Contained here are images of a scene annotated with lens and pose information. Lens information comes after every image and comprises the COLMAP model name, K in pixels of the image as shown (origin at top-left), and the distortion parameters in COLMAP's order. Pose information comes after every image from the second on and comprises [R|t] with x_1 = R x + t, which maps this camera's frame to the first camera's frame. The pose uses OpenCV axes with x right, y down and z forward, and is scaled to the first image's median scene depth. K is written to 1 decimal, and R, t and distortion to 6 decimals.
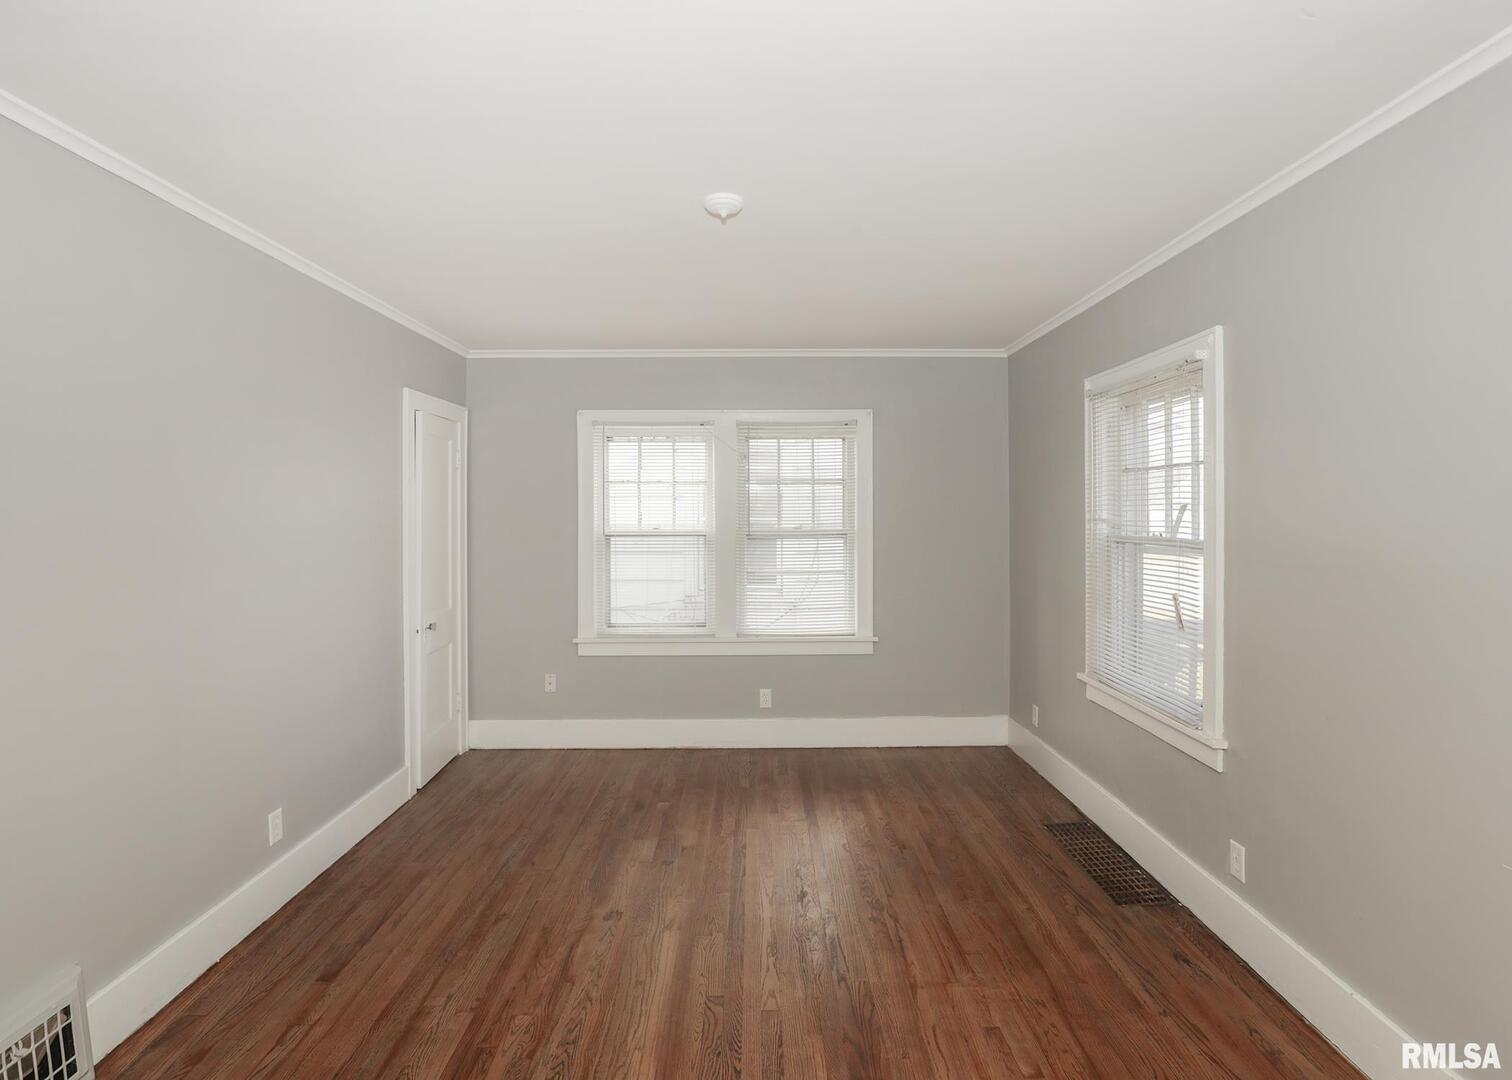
lens RADIAL K [[782.2, 0, 755.2], [0, 782.2, 516.8], [0, 0, 1]] dist [-0.026657, -0.000269]
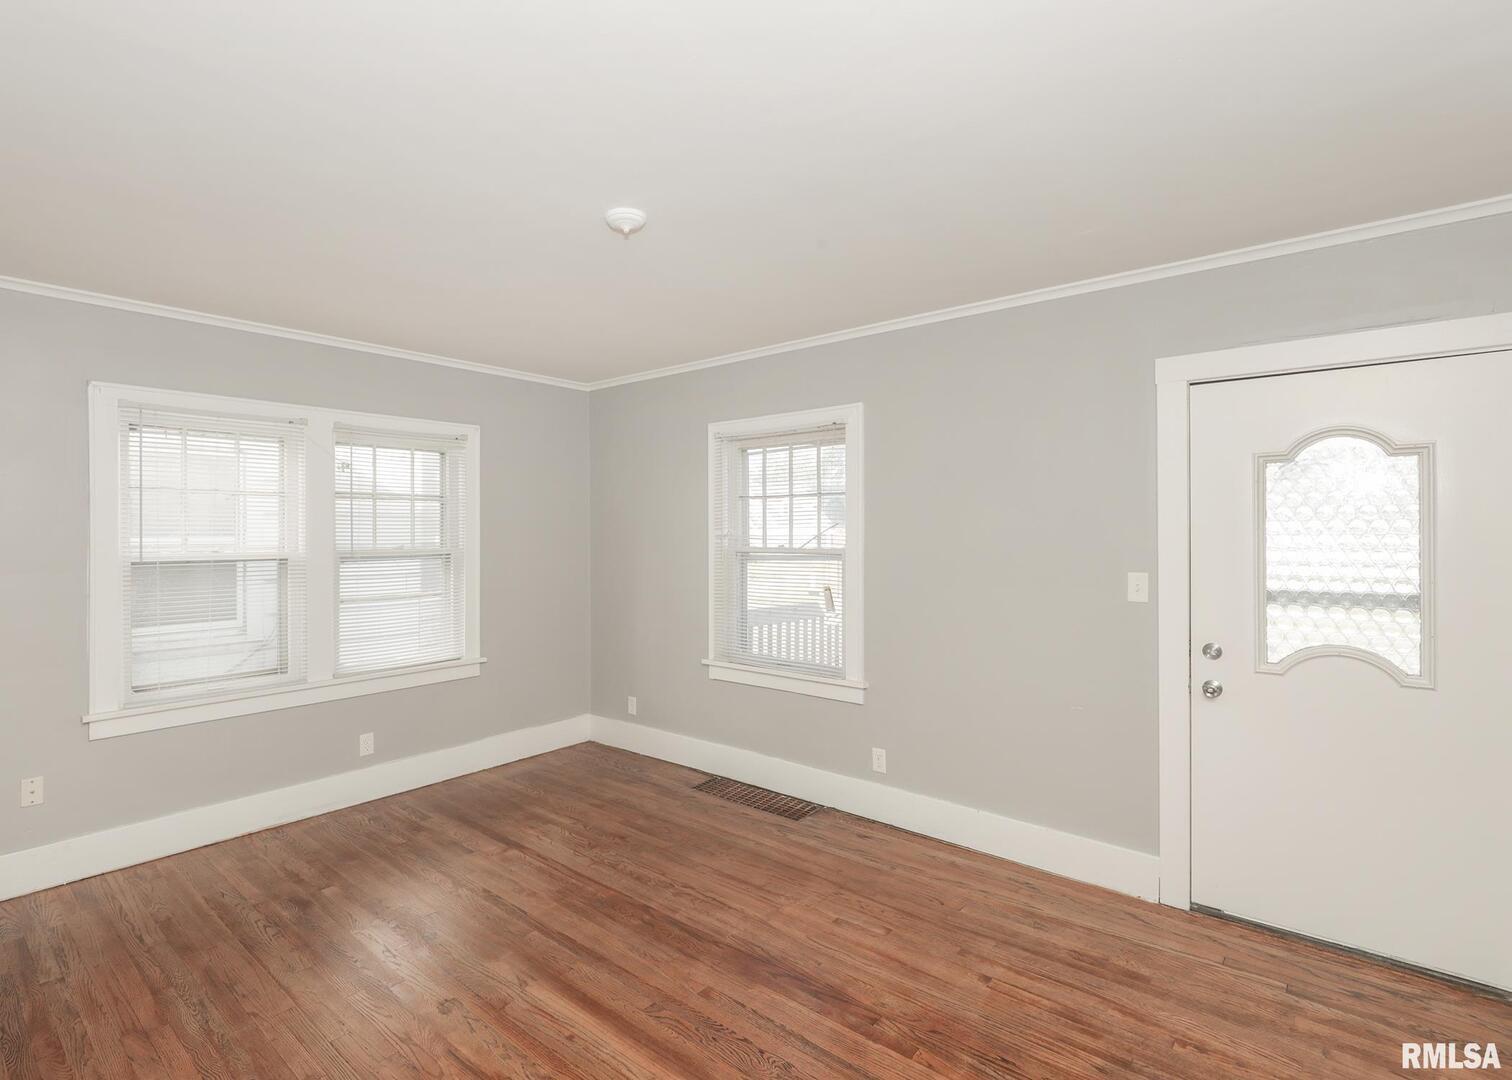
lens RADIAL K [[746.8, 0, 756.0], [0, 746.8, 540.0], [0, 0, 1]] dist [-0.002061, -0.001140]
pose [[0.642296, -0.008130, 0.766413, -0.437162], [0.007746, 0.999962, 0.004116, 0.005698], [-0.766417, 0.003293, 0.642335, 0.166755]]
